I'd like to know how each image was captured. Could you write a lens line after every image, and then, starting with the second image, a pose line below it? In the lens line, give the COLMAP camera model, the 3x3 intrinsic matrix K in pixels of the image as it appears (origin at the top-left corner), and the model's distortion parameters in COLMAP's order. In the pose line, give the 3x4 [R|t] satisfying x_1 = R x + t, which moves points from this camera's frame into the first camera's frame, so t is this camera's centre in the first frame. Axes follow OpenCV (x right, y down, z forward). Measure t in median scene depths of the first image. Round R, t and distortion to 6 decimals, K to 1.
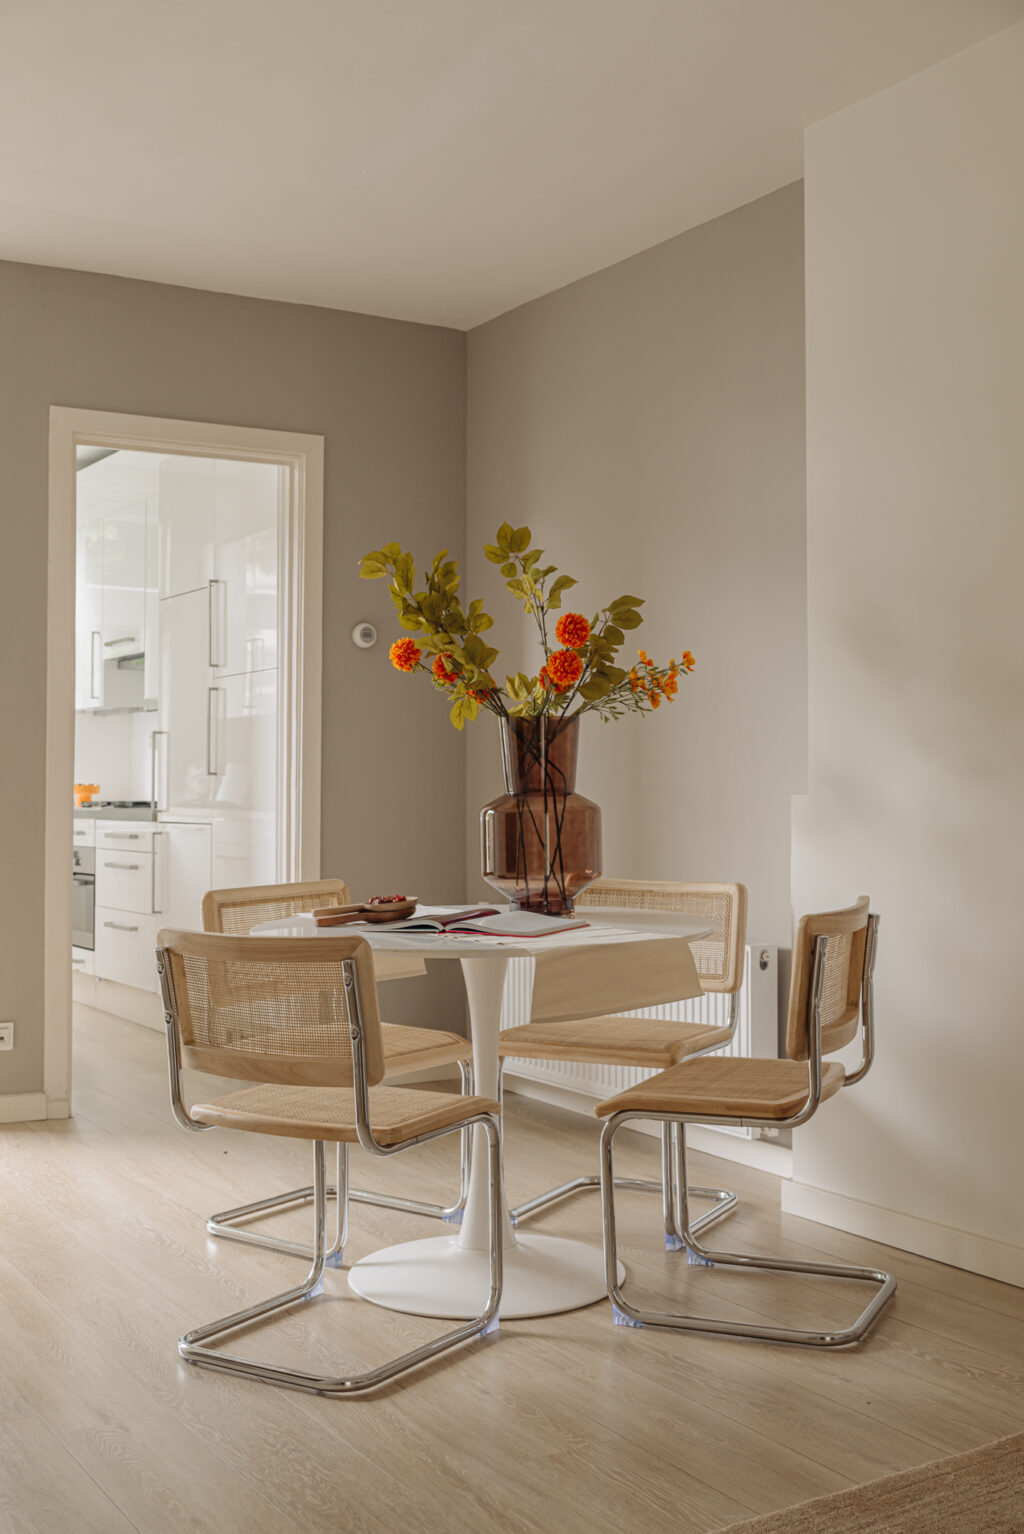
lens RADIAL K [[1668.2, 0, 512.7], [0, 1668.2, 770.5], [0, 0, 1]] dist [0.031472, 0.000000]
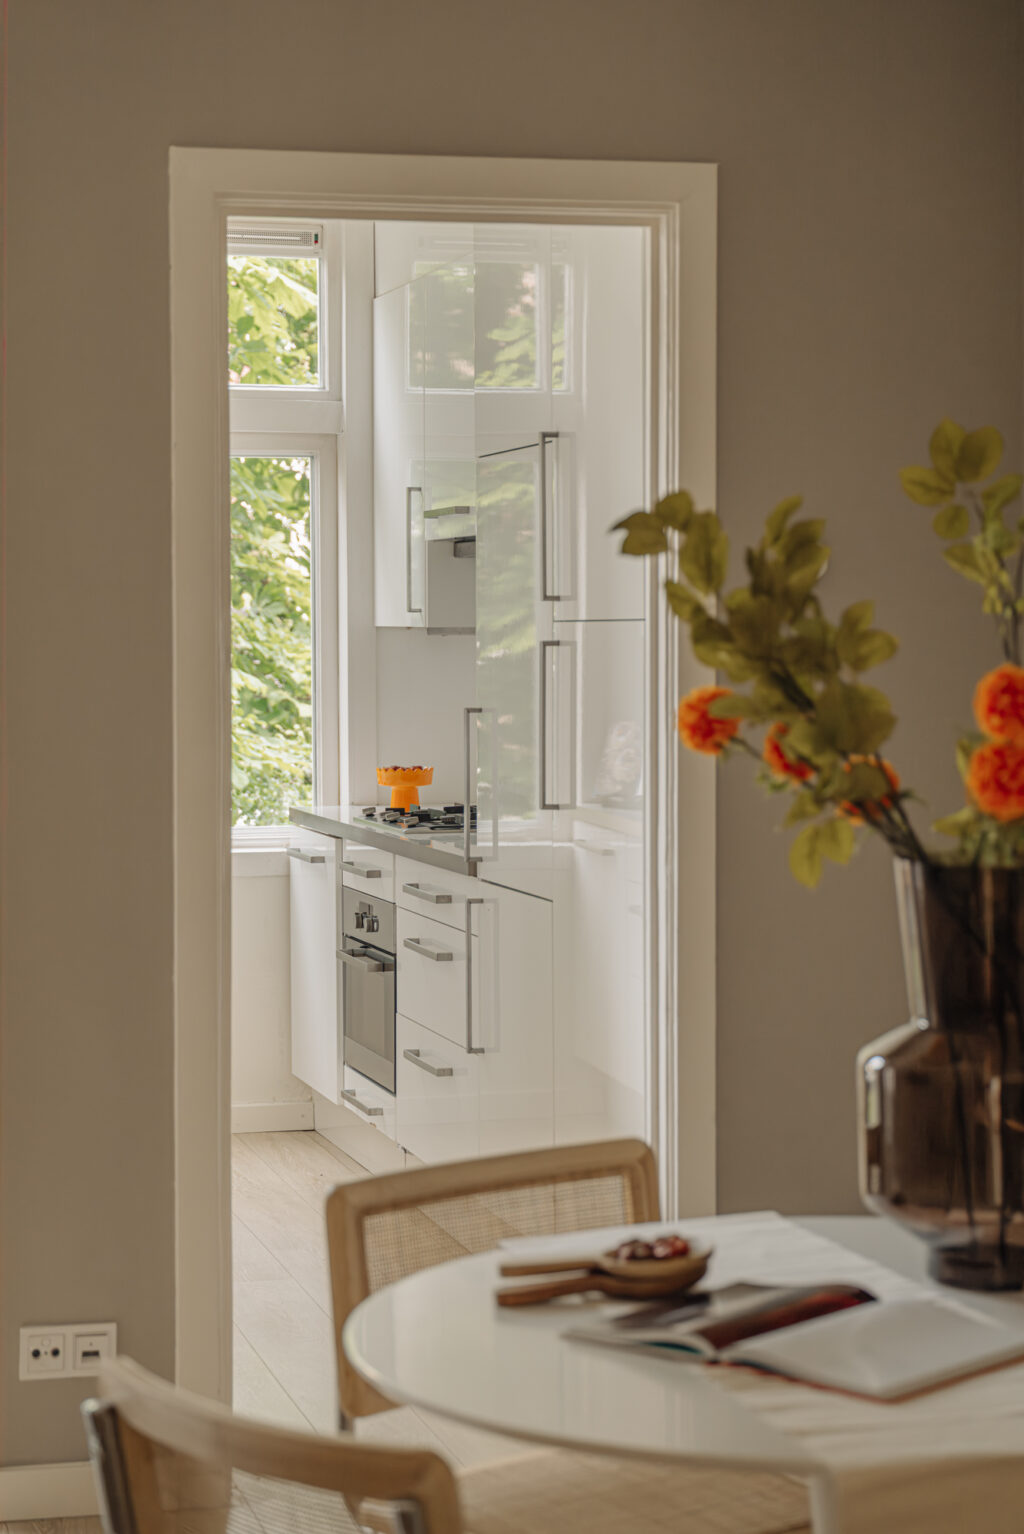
lens RADIAL K [[3119.8, 0, 512.6], [0, 3119.8, 764.0], [0, 0, 1]] dist [0.086609, 0.000000]
pose [[0.966743, 0.003638, -0.255724, 0.102879], [0.005539, 0.999367, 0.035154, -0.082620], [0.255690, -0.035402, 0.966110, 0.113789]]
